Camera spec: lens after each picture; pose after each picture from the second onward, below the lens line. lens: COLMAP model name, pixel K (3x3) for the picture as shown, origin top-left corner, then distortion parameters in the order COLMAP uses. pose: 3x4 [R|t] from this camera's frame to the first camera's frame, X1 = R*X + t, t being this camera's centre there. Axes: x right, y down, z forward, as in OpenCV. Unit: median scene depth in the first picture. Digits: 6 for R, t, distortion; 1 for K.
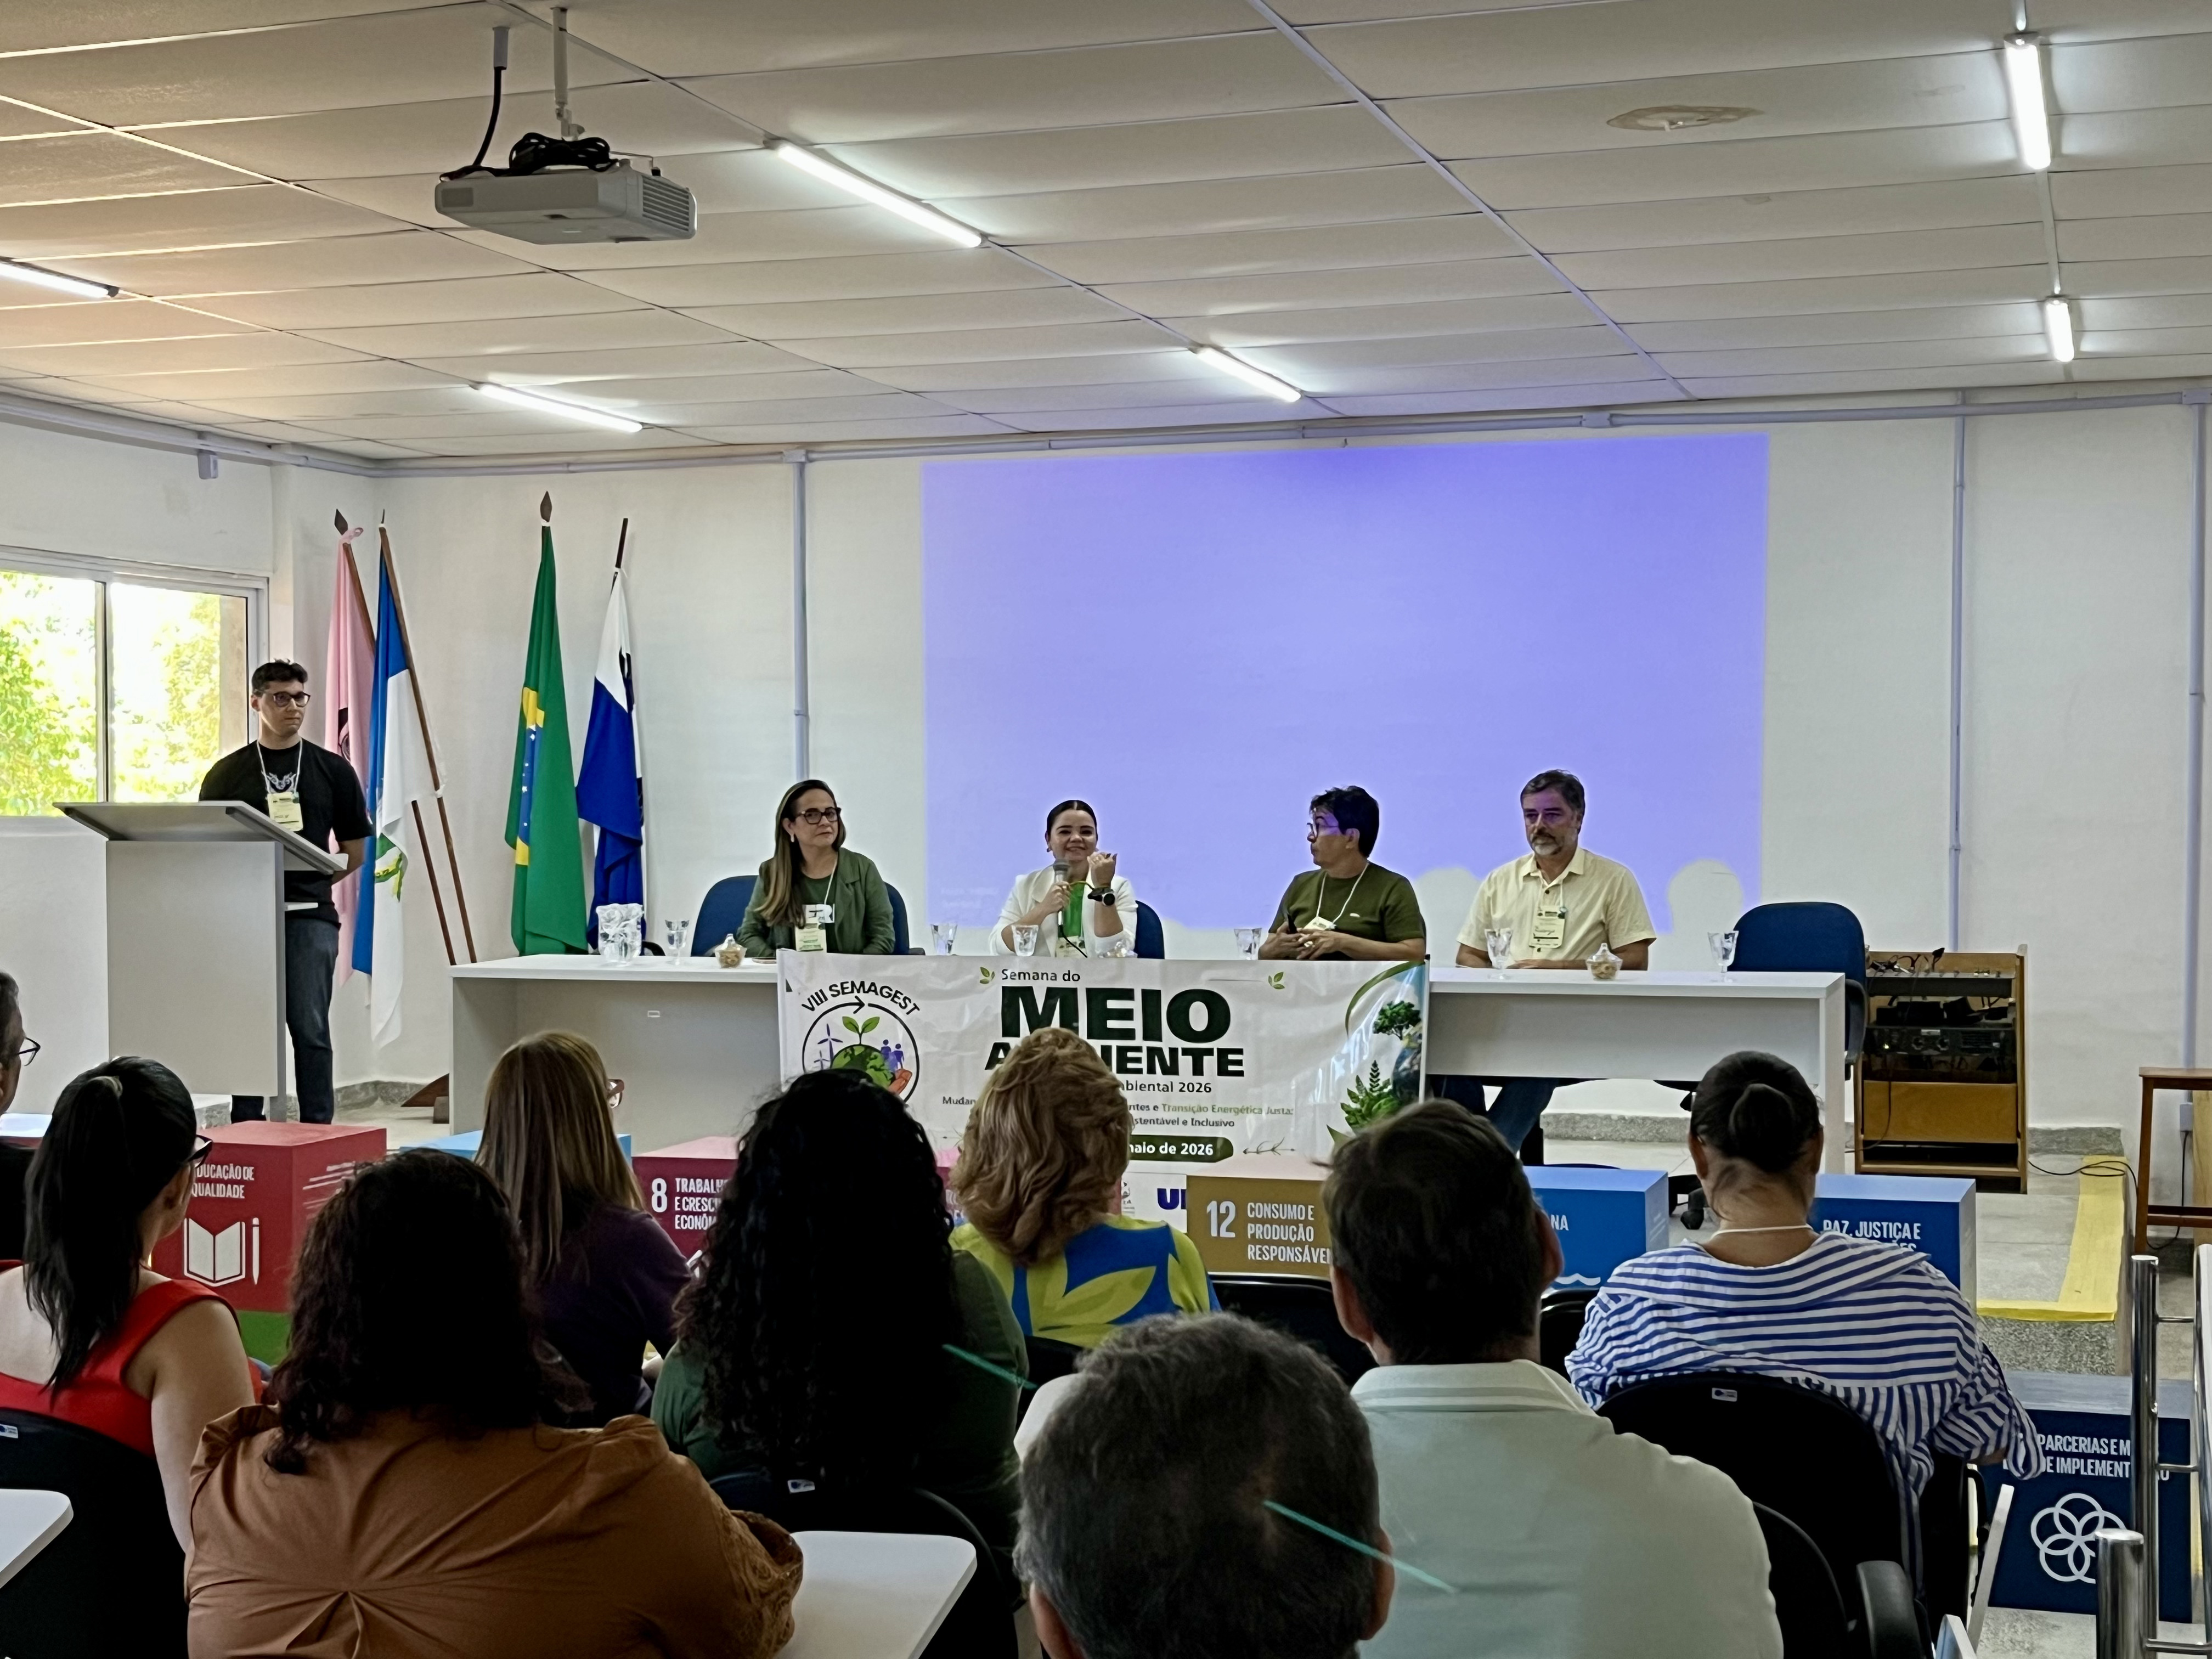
lens RADIAL K [[3061.8, 0, 1108.4], [0, 3061.8, 841.9], [0, 0, 1]] dist [0.102011, 0.000000]
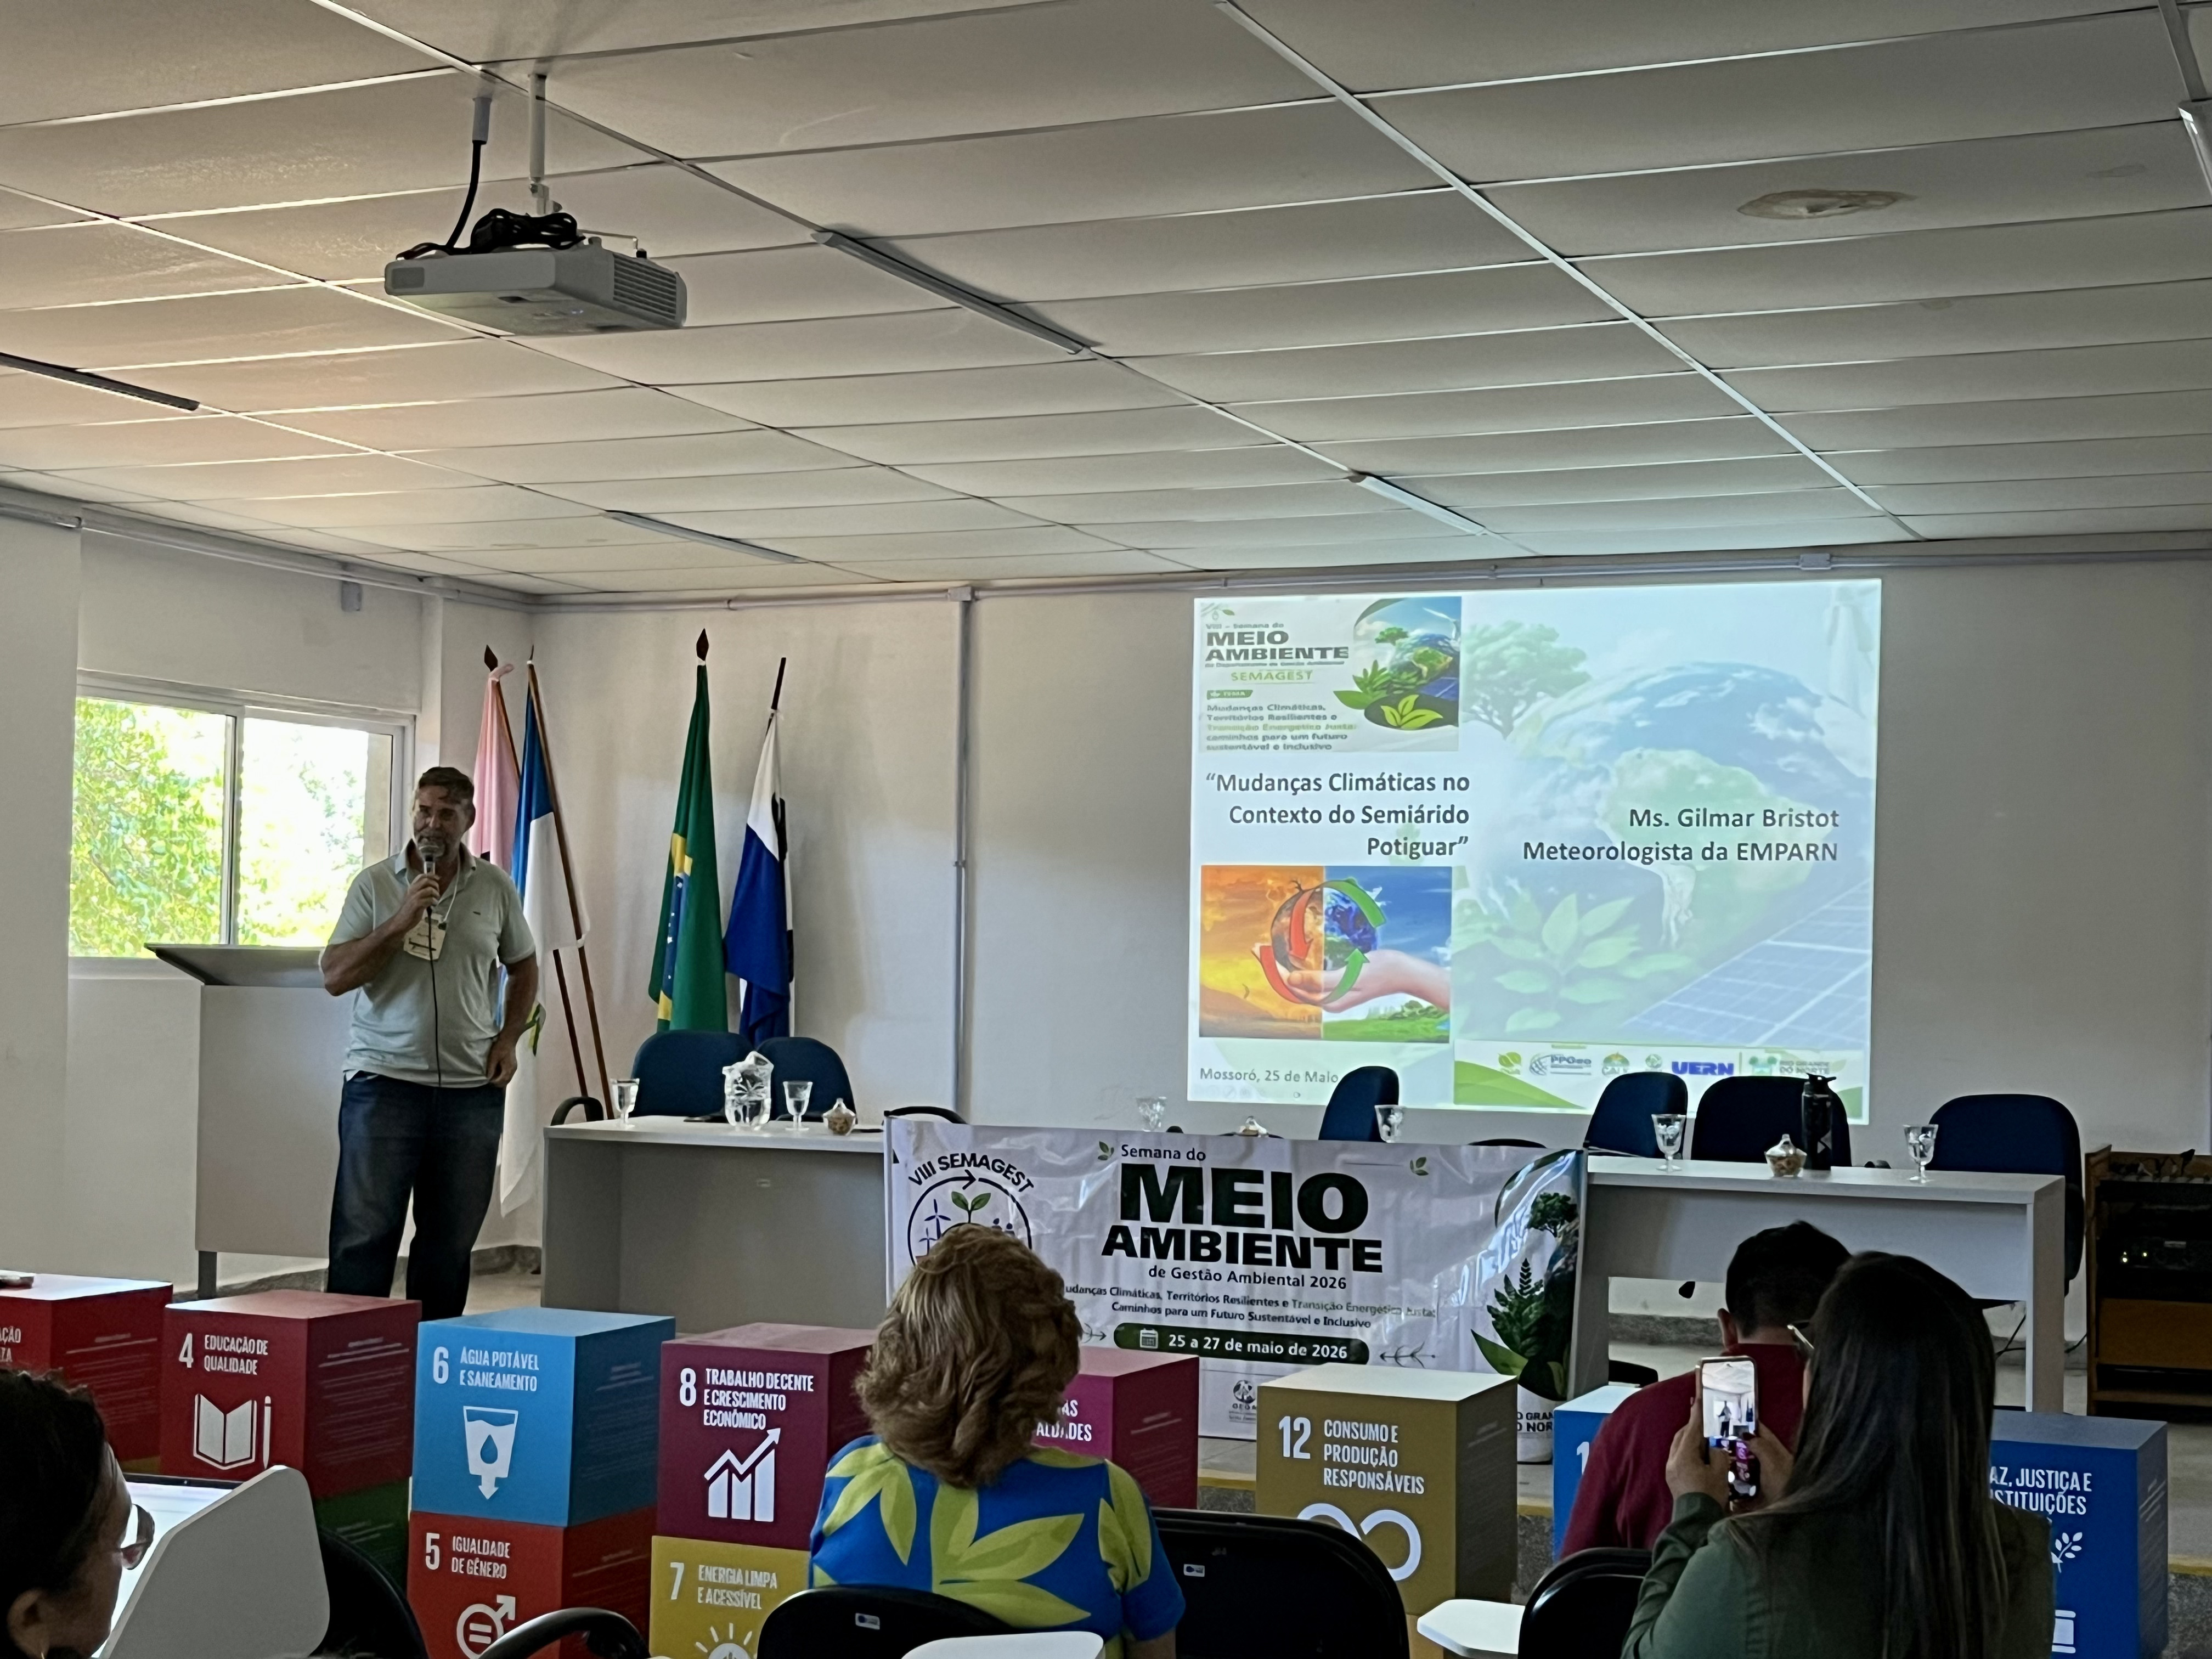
lens RADIAL K [[3141.3, 0, 1132.4], [0, 3141.3, 839.2], [0, 0, 1]] dist [0.083592, 0.000000]
pose [[0.995905, 0.017734, -0.088652, 0.049151], [-0.022532, 0.998318, -0.053416, 0.000402], [0.087555, 0.055195, 0.994629, 0.060354]]
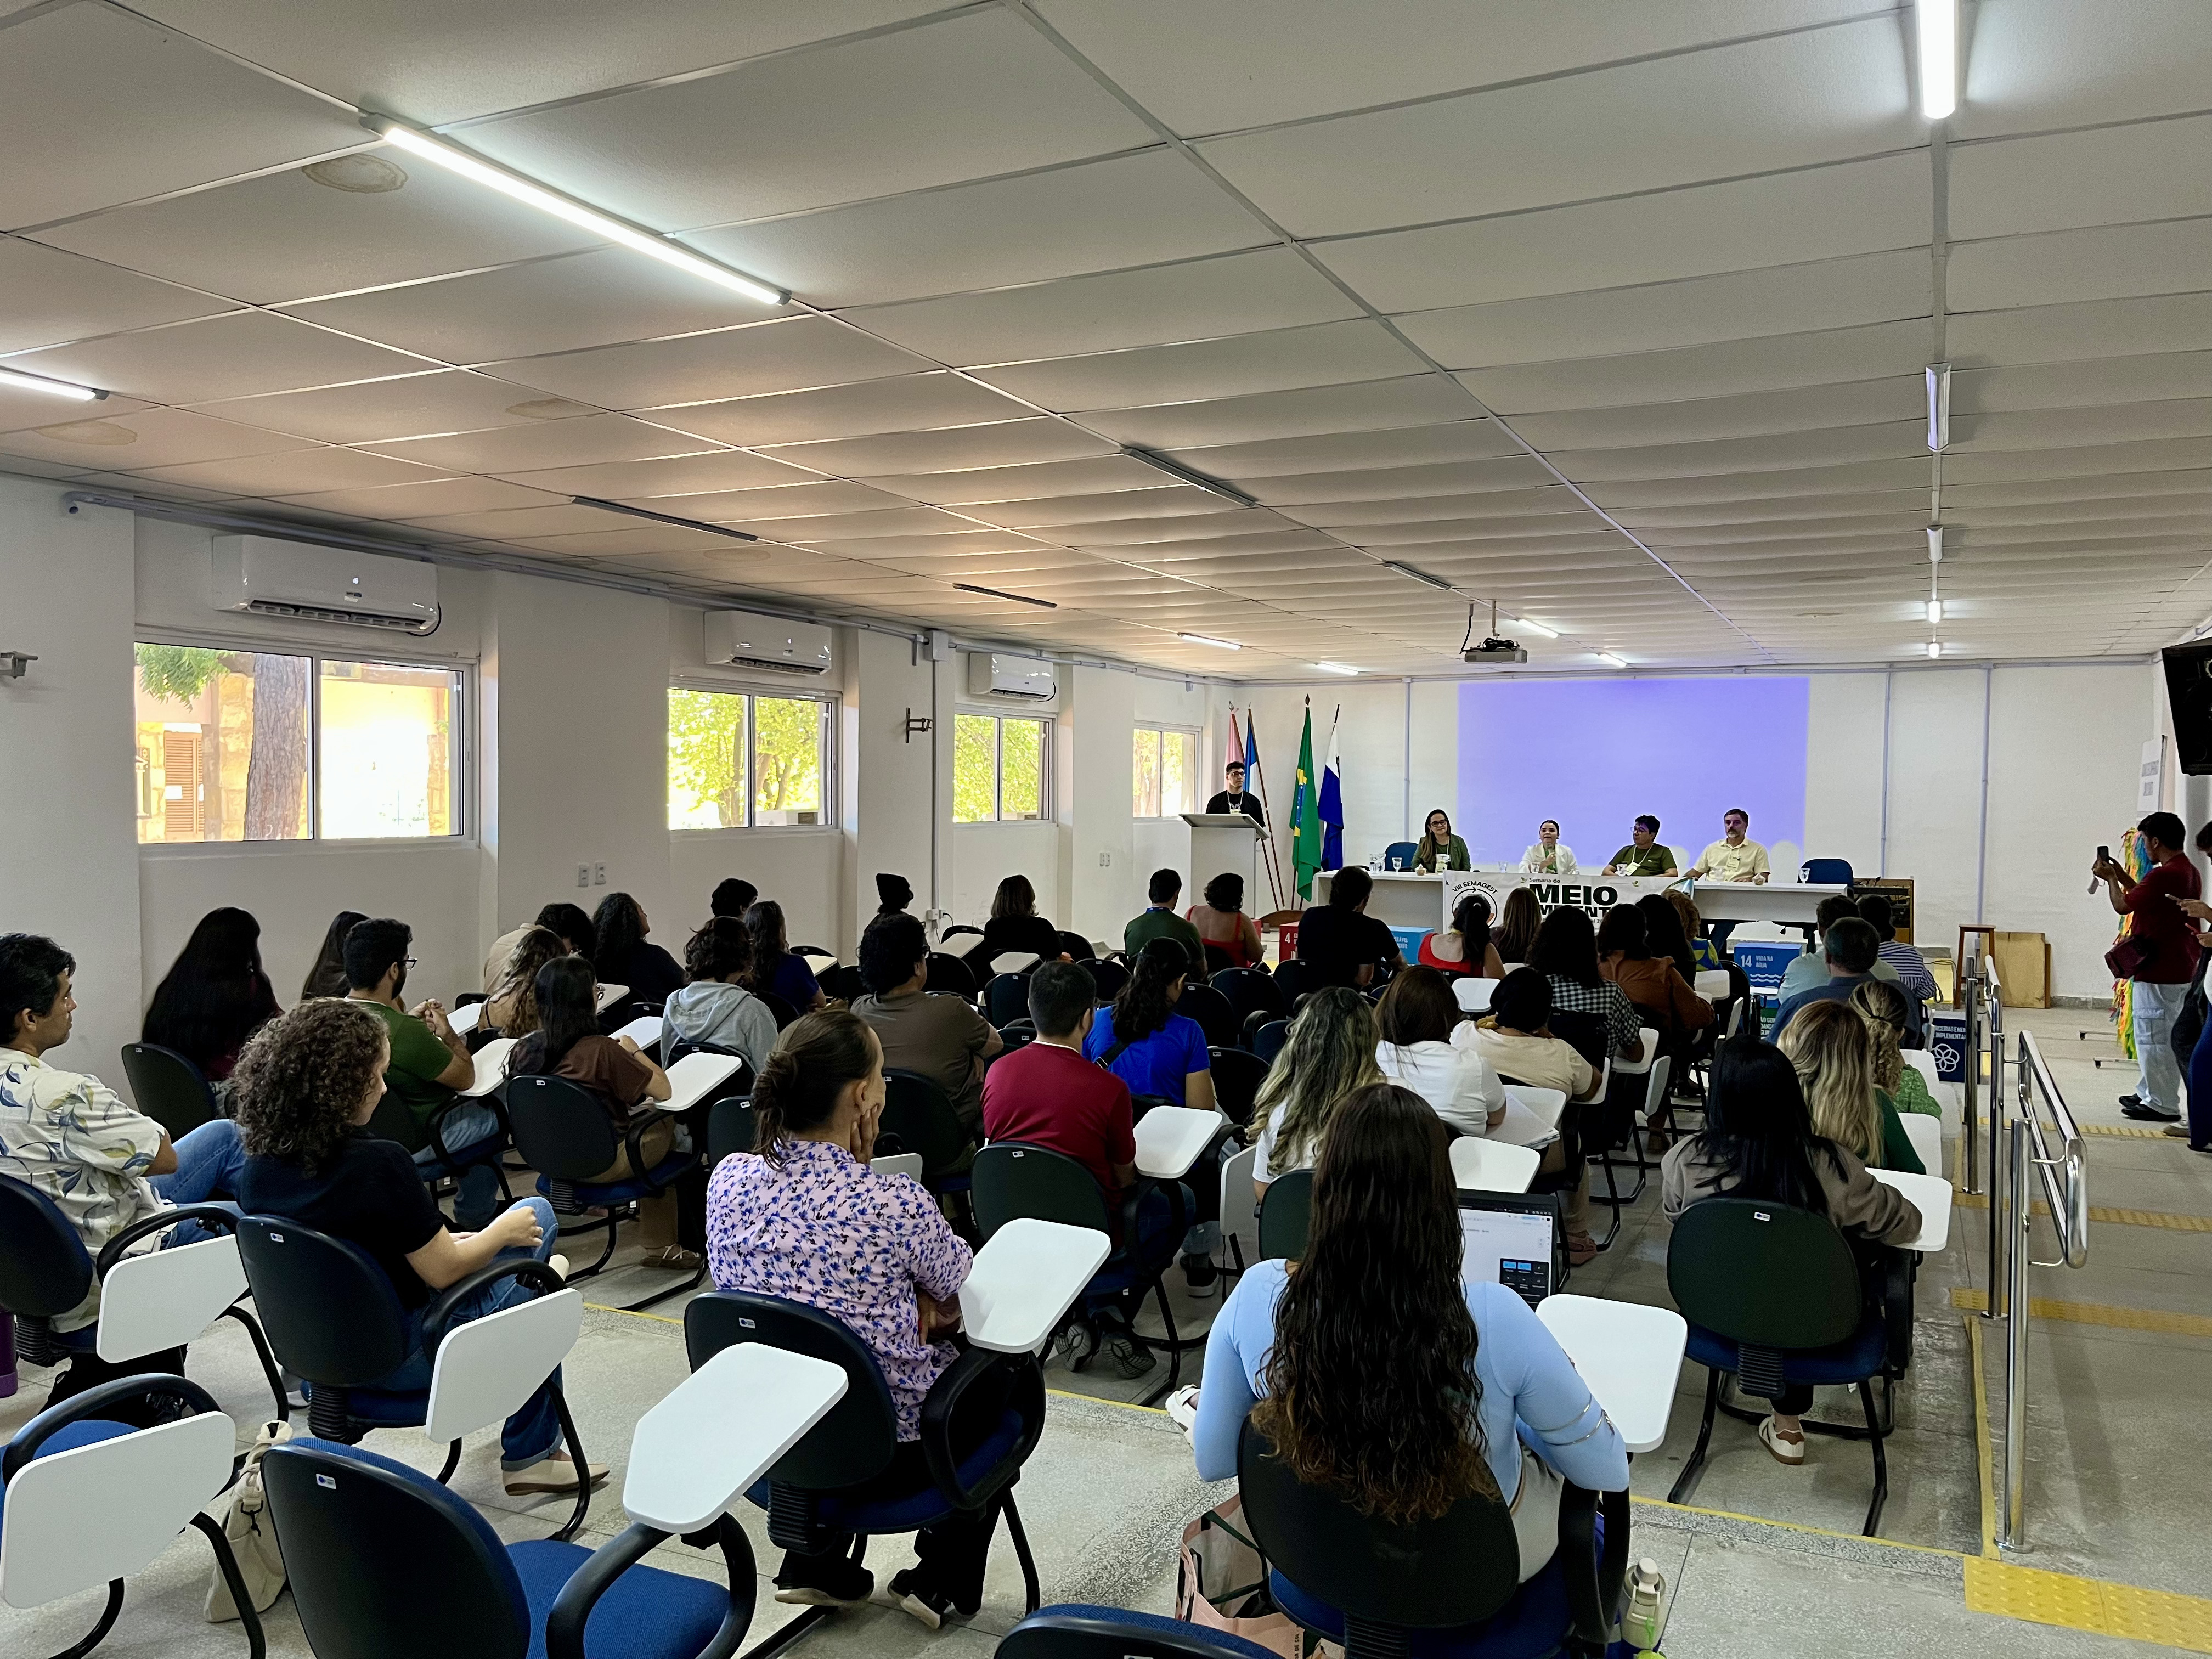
lens RADIAL K [[1664.9, 0, 1068.2], [0, 1664.9, 823.9], [0, 0, 1]] dist [0.011584, -0.014983]
pose [[0.987157, 0.013207, -0.159206, -0.206986], [-0.012672, 0.999910, 0.004375, -0.009187], [0.159249, -0.002301, 0.987236, -0.567206]]
